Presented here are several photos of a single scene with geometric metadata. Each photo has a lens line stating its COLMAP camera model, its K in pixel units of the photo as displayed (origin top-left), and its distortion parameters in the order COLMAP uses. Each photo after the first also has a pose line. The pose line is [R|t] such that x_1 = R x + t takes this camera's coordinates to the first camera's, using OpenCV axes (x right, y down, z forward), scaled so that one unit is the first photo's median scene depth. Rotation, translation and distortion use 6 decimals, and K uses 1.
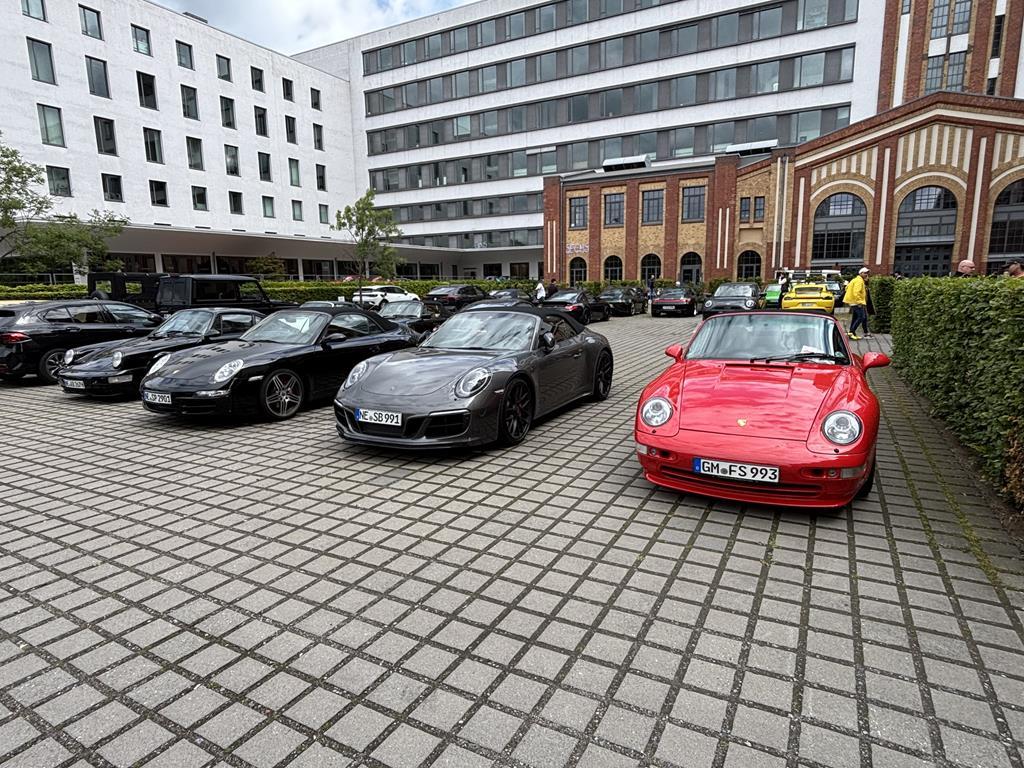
lens RADIAL K [[580.4, 0, 512.0], [0, 580.4, 384.0], [0, 0, 1]] dist [0.036413, 0.000040]
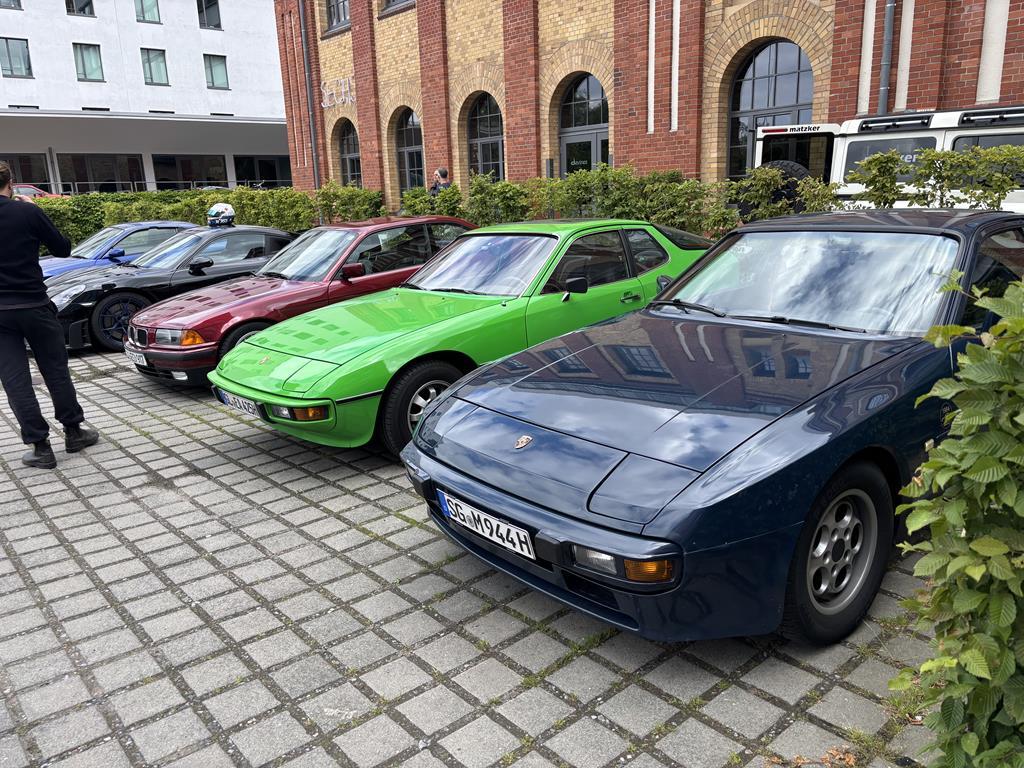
lens RADIAL K [[775.8, 0, 508.8], [0, 775.8, 389.7], [0, 0, 1]] dist [0.057167, -0.068060]
pose [[0.932221, 0.071281, -0.354801, 0.382186], [-0.039551, 0.994605, 0.095903, -0.109722], [0.359723, -0.075370, 0.930010, 0.607629]]
